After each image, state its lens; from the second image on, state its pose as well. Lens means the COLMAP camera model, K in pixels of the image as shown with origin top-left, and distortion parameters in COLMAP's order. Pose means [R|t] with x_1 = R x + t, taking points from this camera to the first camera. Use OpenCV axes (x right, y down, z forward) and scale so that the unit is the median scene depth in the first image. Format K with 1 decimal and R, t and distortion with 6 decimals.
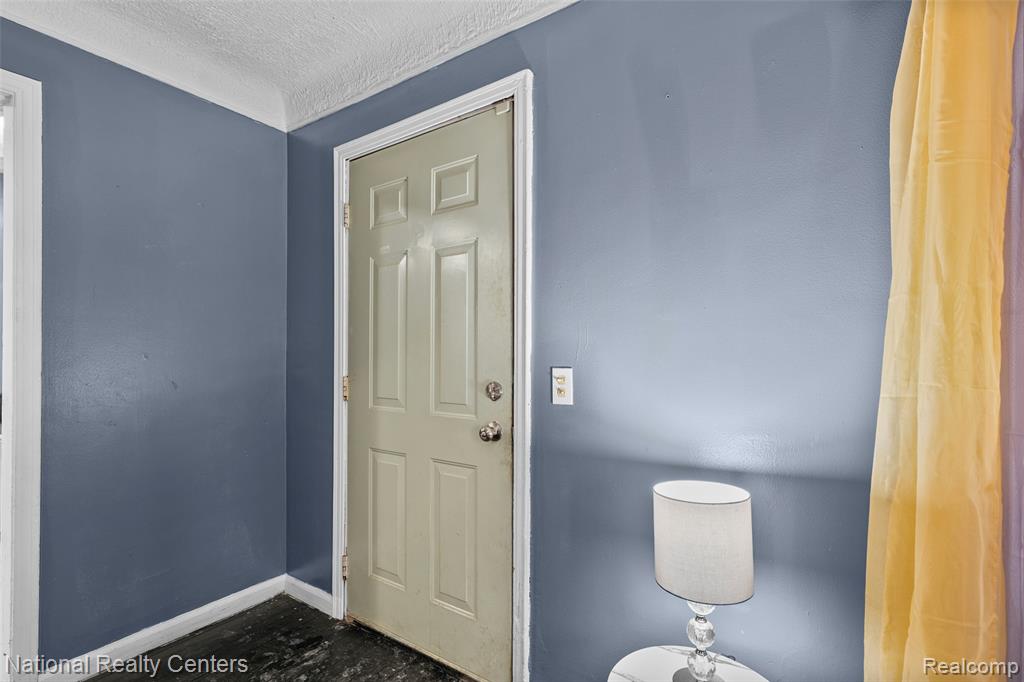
lens RADIAL K [[471.8, 0, 511.7], [0, 471.8, 353.2], [0, 0, 1]] dist [0.000102, -0.000735]
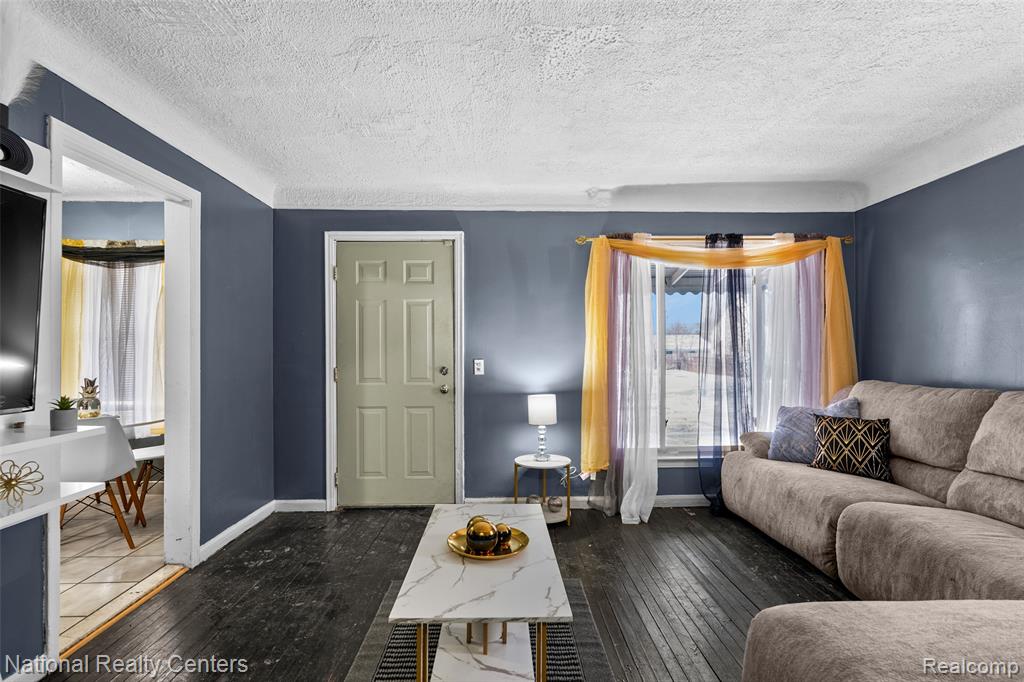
lens RADIAL K [[471.8, 0, 517.3], [0, 471.8, 354.1], [0, 0, 1]] dist [0.000102, -0.000735]
pose [[0.813819, -0.002439, 0.581113, -0.995943], [0.003381, 0.999994, -0.000538, 0.004814], [-0.581108, 0.002403, 0.813823, -0.948571]]
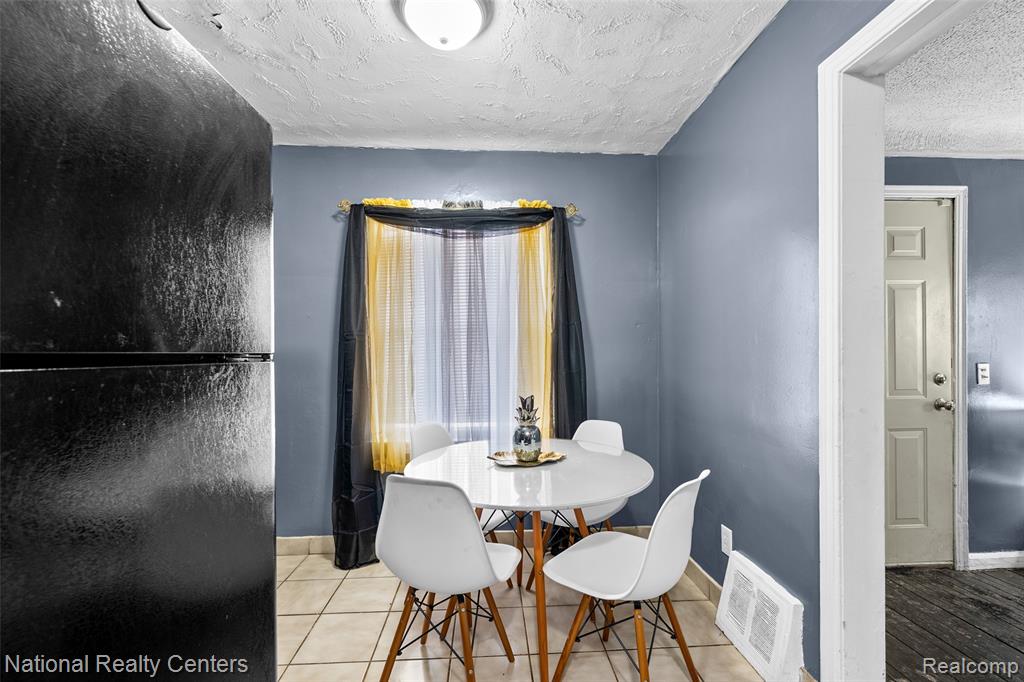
lens RADIAL K [[406.6, 0, 507.6], [0, 406.6, 357.1], [0, 0, 1]] dist [-0.003175, 0.000263]
pose [[0.798929, -0.010768, 0.601329, -1.945782], [0.006122, 0.999934, 0.009771, -0.016210], [-0.601394, -0.004124, 0.798942, 0.752113]]
